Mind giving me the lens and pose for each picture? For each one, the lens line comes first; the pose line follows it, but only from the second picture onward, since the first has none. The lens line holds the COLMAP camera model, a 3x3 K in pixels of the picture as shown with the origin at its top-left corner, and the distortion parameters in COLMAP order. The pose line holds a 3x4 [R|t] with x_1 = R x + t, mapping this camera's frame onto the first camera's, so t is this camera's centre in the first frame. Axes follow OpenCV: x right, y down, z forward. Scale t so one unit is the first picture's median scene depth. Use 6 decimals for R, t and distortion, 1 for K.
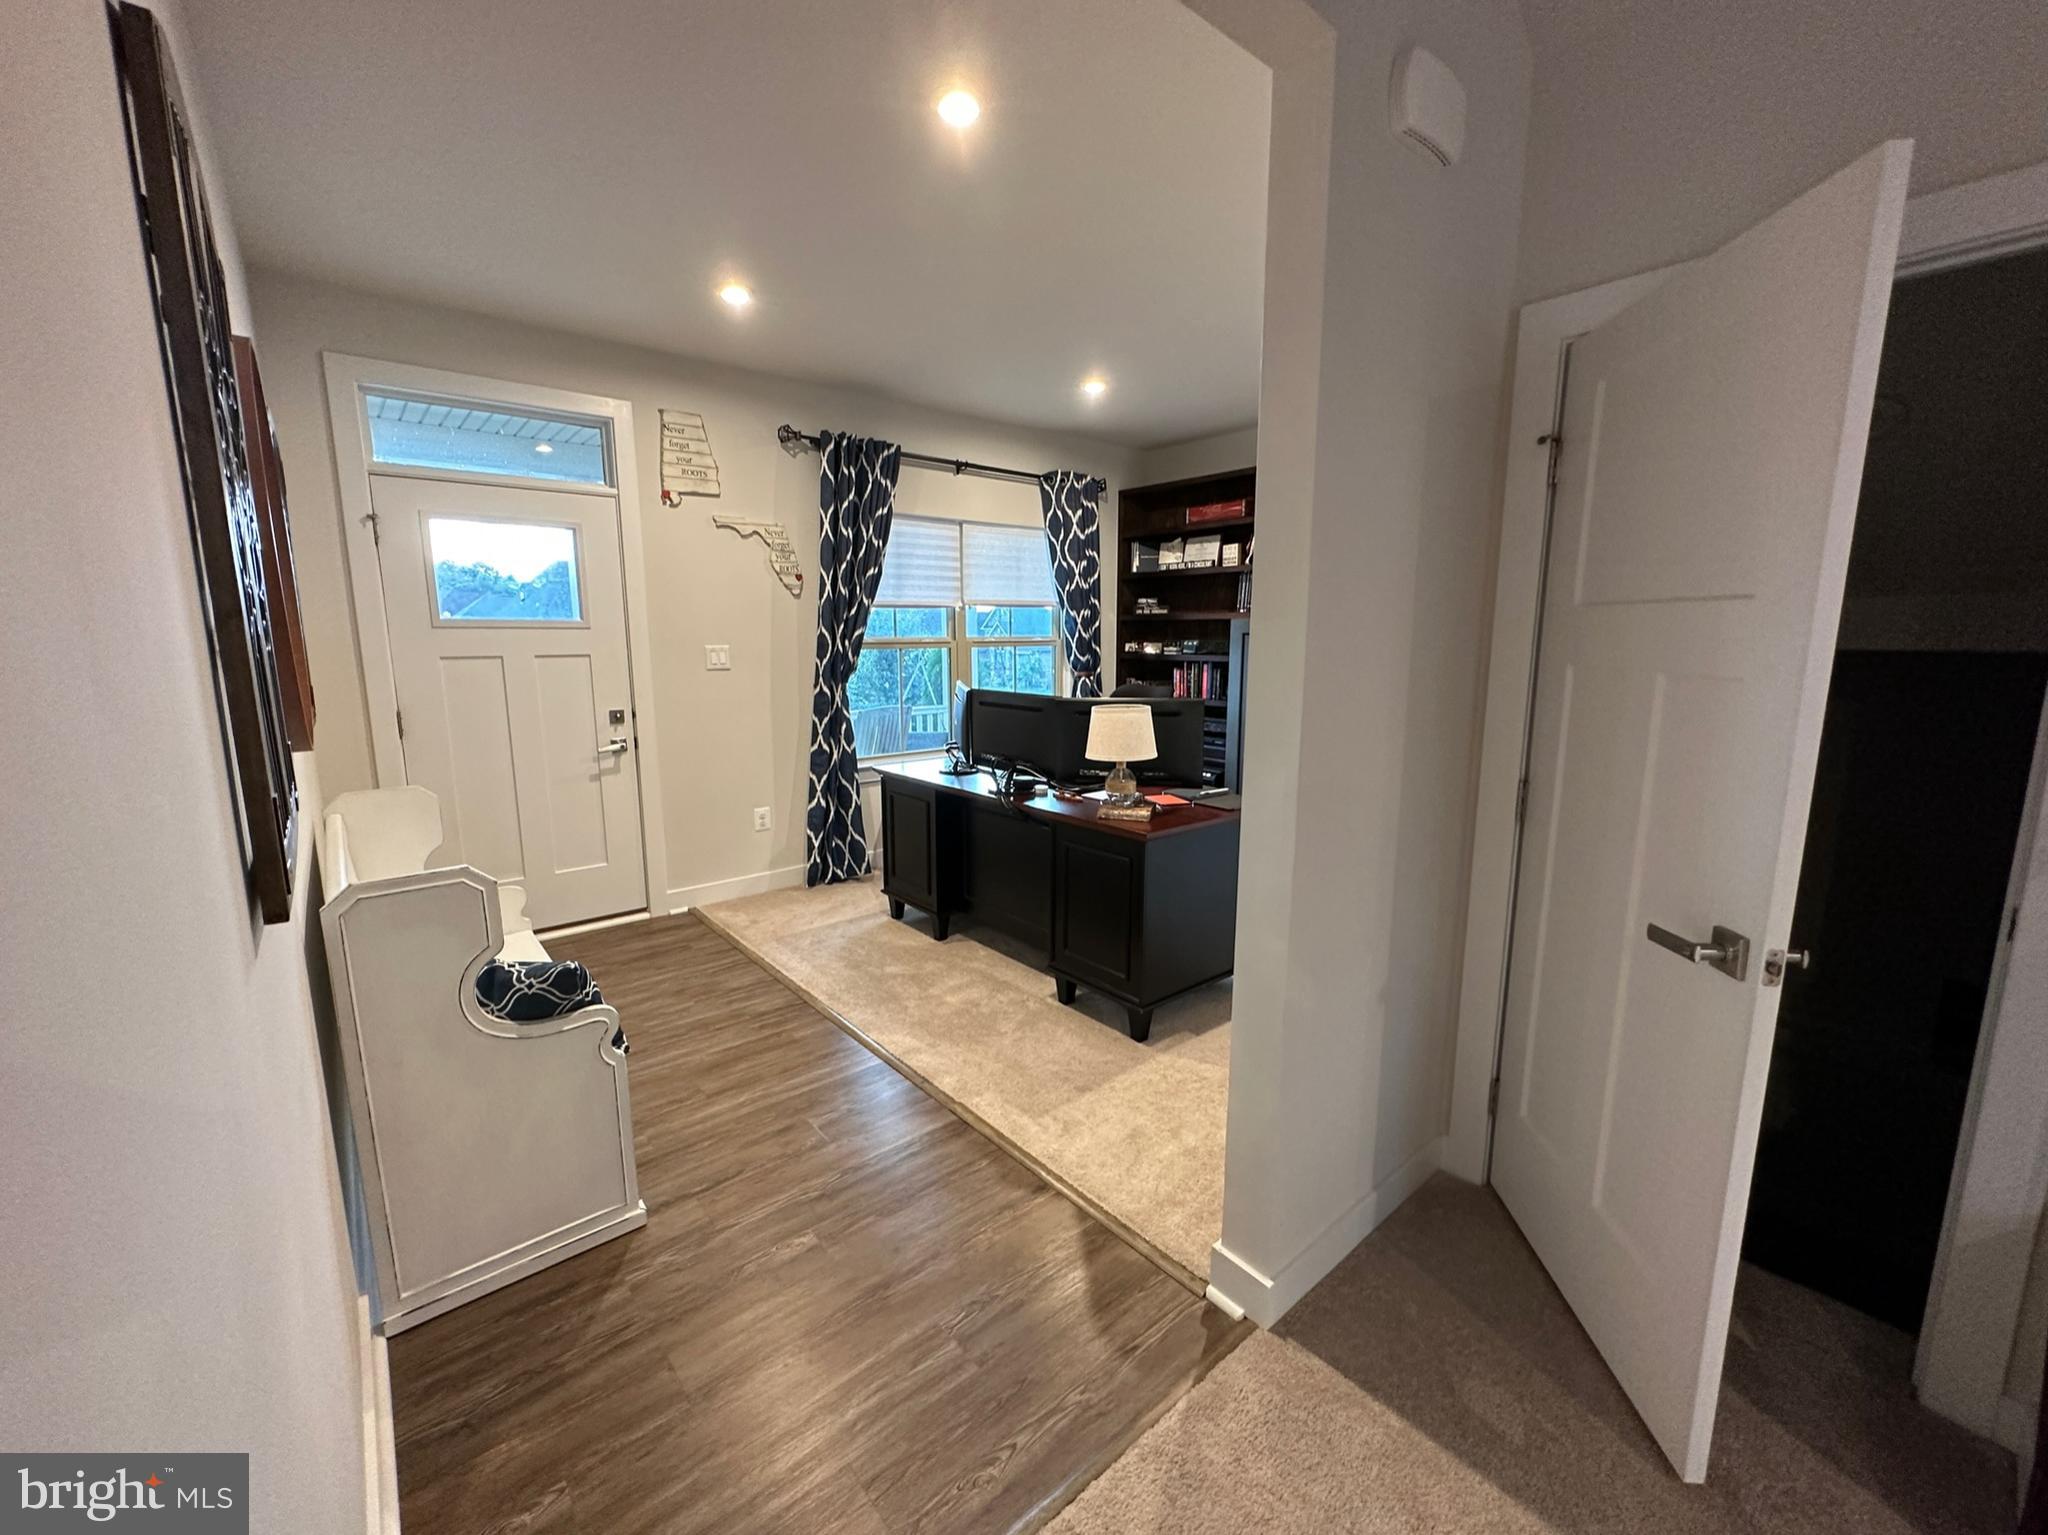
lens RADIAL K [[815.9, 0, 1022.2], [0, 815.9, 765.1], [0, 0, 1]] dist [0.000609, -0.000225]
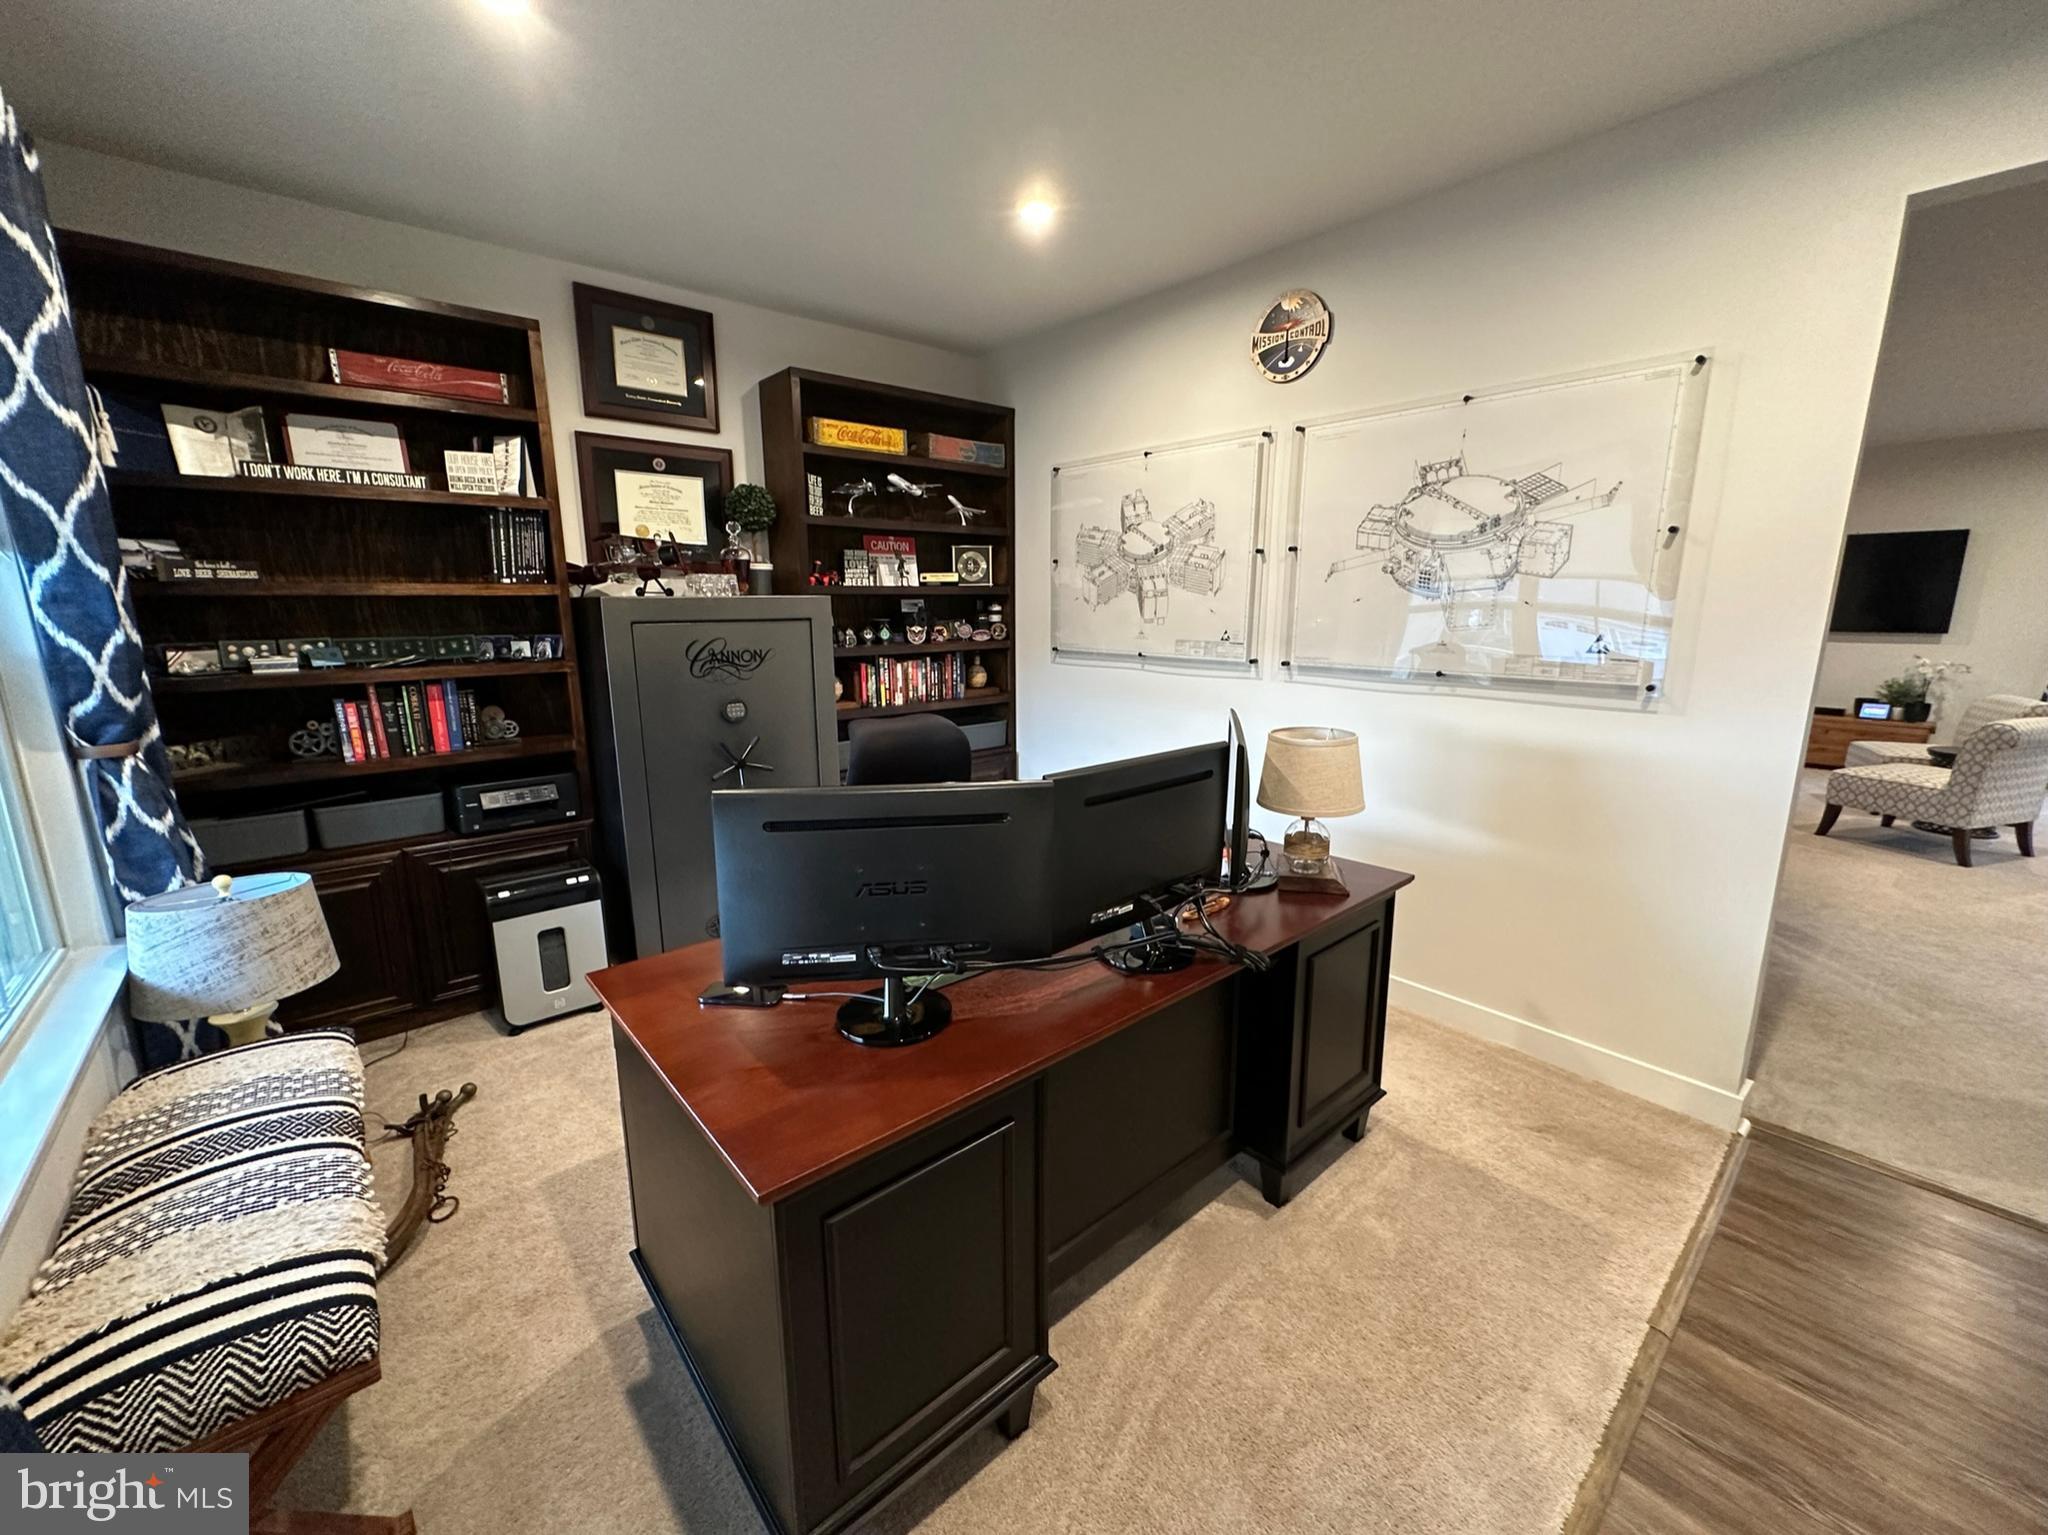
lens RADIAL K [[815.9, 0, 1022.3], [0, 815.9, 767.2], [0, 0, 1]] dist [0.000609, -0.000225]
pose [[-0.006968, -0.199920, 0.979788, -0.279593], [0.167480, 0.965738, 0.198244, -0.110397], [-0.985851, 0.165476, 0.026753, 0.616432]]
